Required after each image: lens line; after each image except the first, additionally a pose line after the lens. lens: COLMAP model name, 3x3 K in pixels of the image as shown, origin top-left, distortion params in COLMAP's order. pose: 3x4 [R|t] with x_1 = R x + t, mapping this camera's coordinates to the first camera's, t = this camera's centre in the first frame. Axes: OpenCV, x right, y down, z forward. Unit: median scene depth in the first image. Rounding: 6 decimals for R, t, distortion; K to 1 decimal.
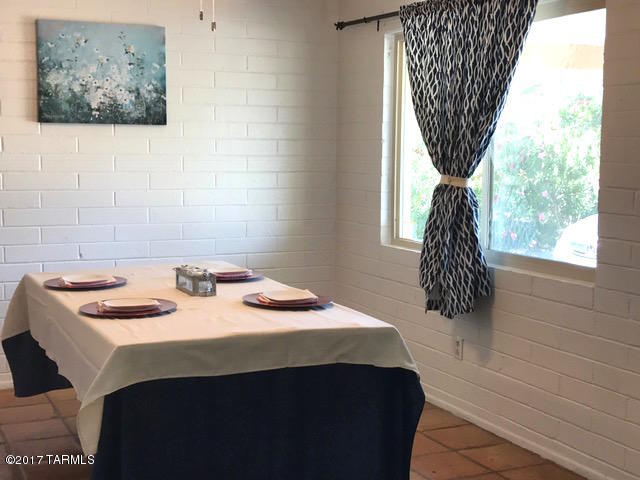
lens RADIAL K [[979.0, 0, 319.9], [0, 979.0, 239.4], [0, 0, 1]] dist [0.020822, 0.046713]
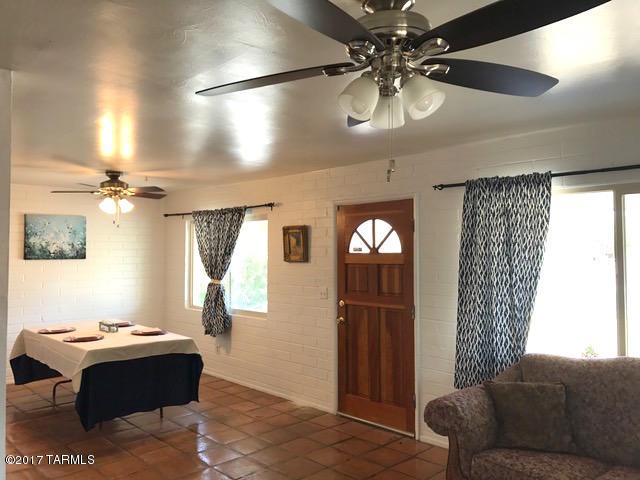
lens RADIAL K [[522.3, 0, 316.7], [0, 522.3, 236.1], [0, 0, 1]] dist [0.056313, -0.076660]
pose [[0.950621, -0.000517, 0.310354, -0.034082], [0.040000, 0.991862, -0.120867, -0.002387], [-0.307766, 0.127313, 0.942906, -0.371763]]
